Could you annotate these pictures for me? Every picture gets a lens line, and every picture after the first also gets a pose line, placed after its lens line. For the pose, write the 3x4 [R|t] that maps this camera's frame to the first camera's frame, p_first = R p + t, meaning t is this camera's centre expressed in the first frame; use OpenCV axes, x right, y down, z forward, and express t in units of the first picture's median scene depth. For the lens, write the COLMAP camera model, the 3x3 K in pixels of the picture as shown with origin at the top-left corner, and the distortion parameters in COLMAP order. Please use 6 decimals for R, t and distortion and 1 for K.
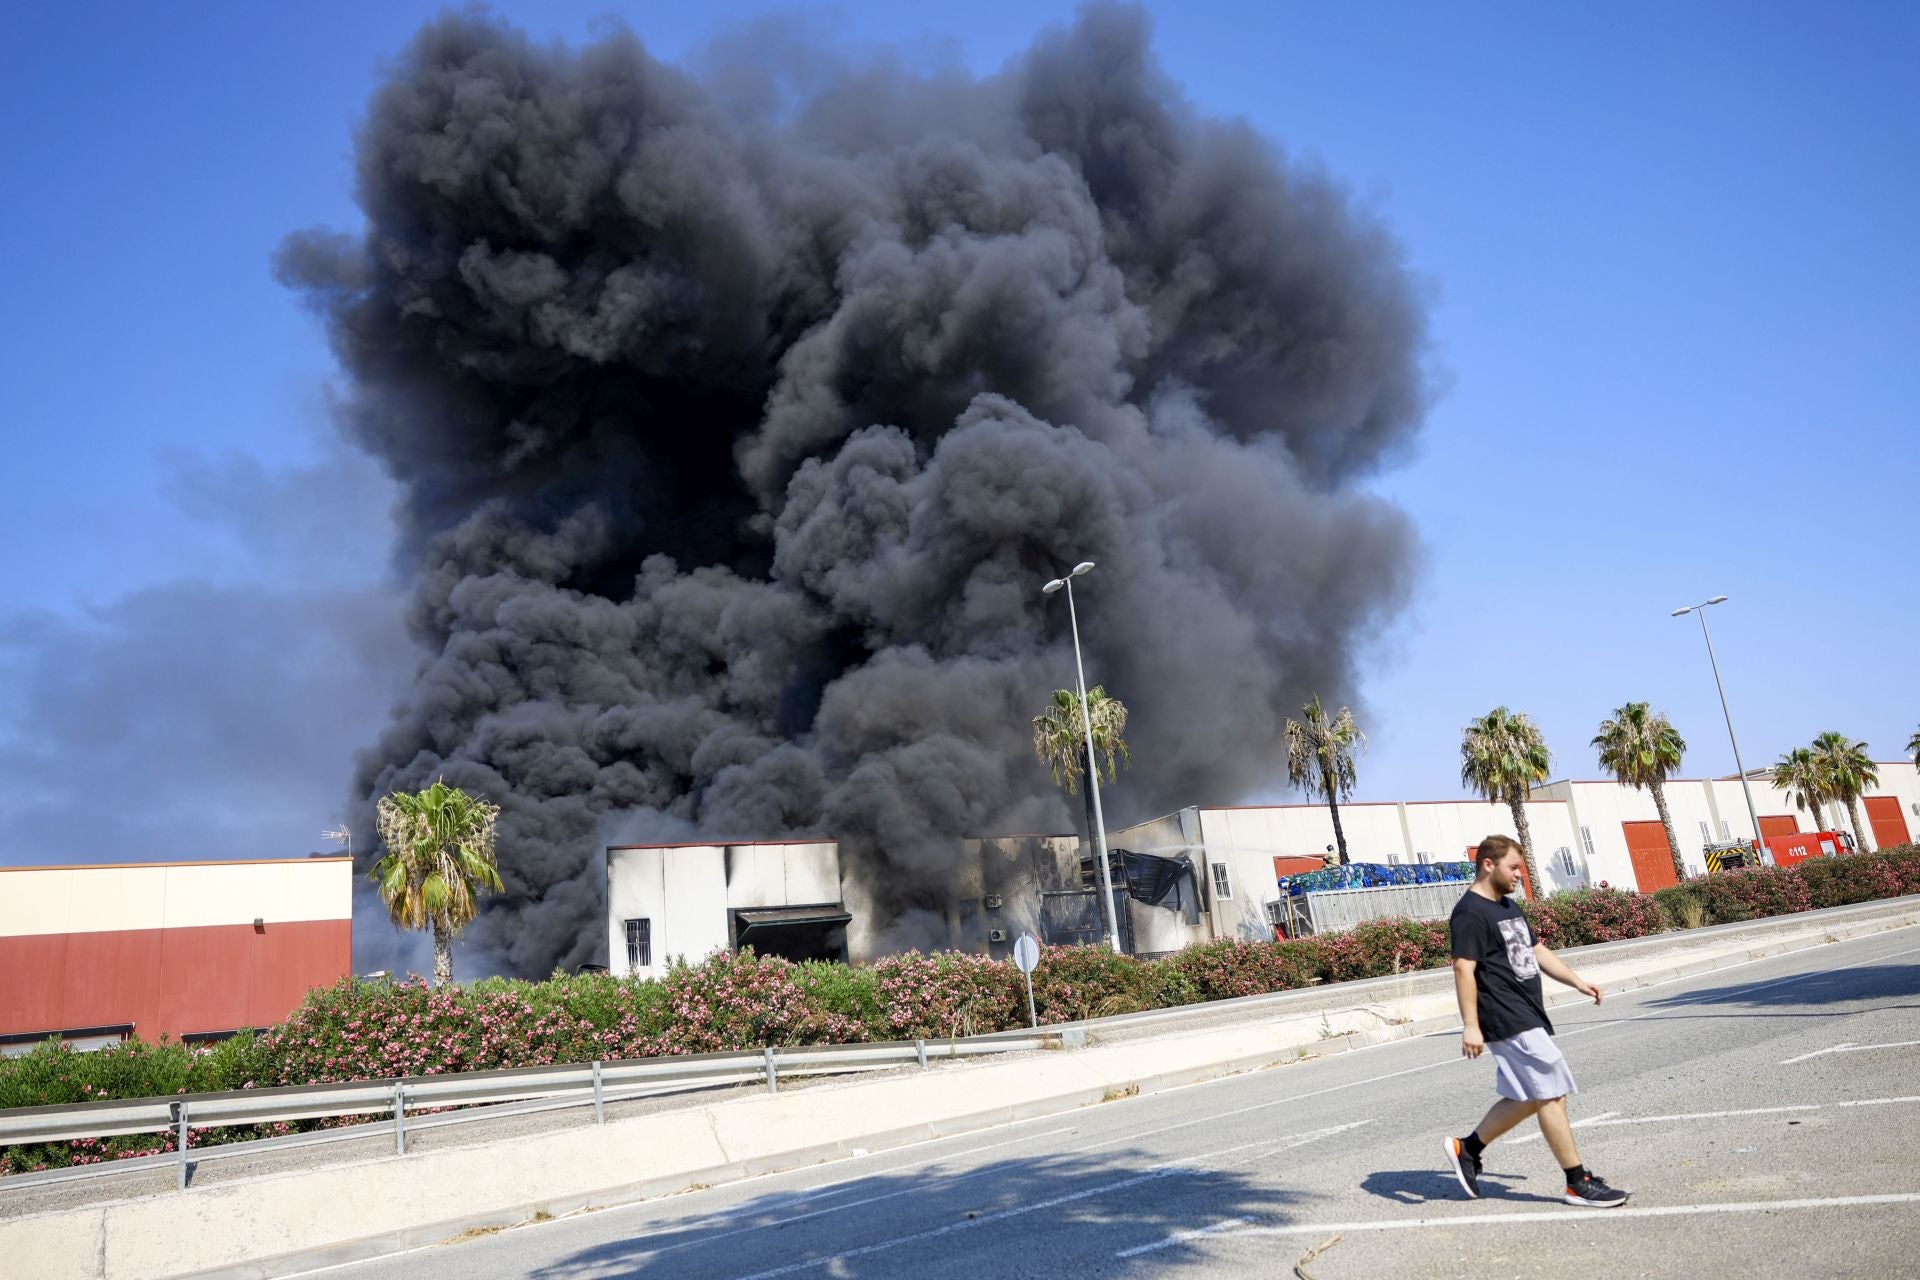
lens RADIAL K [[1329.4, 0, 966.9], [0, 1329.4, 645.4], [0, 0, 1]] dist [0.000338, -0.001581]
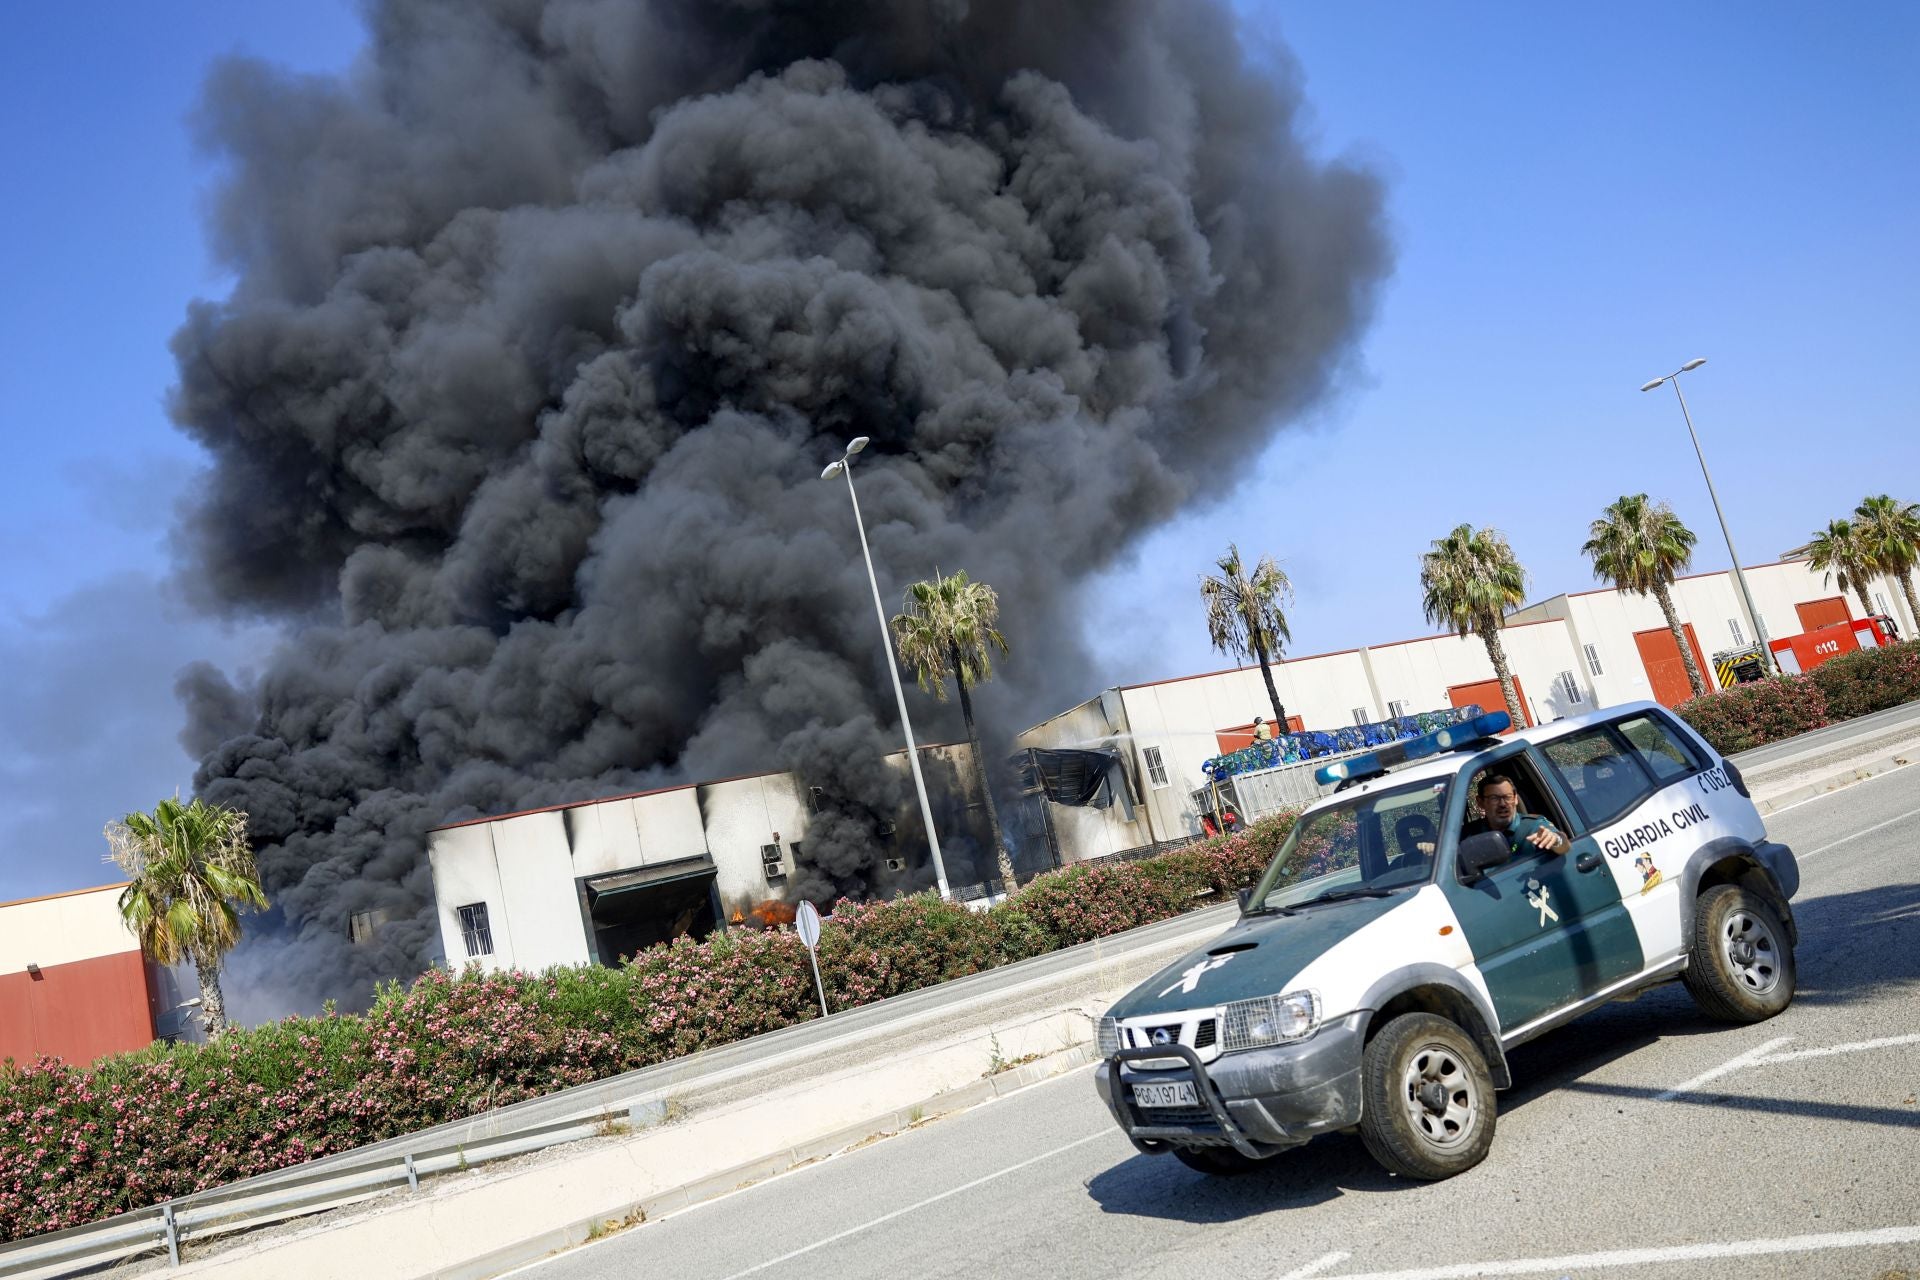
lens RADIAL K [[1427.9, 0, 889.0], [0, 1427.9, 670.3], [0, 0, 1]] dist [-0.001153, 0.002216]
pose [[0.989383, -0.132486, -0.059740, 0.090020], [0.137962, 0.985431, 0.099455, -0.003835], [0.045693, -0.106641, 0.993247, 0.070571]]
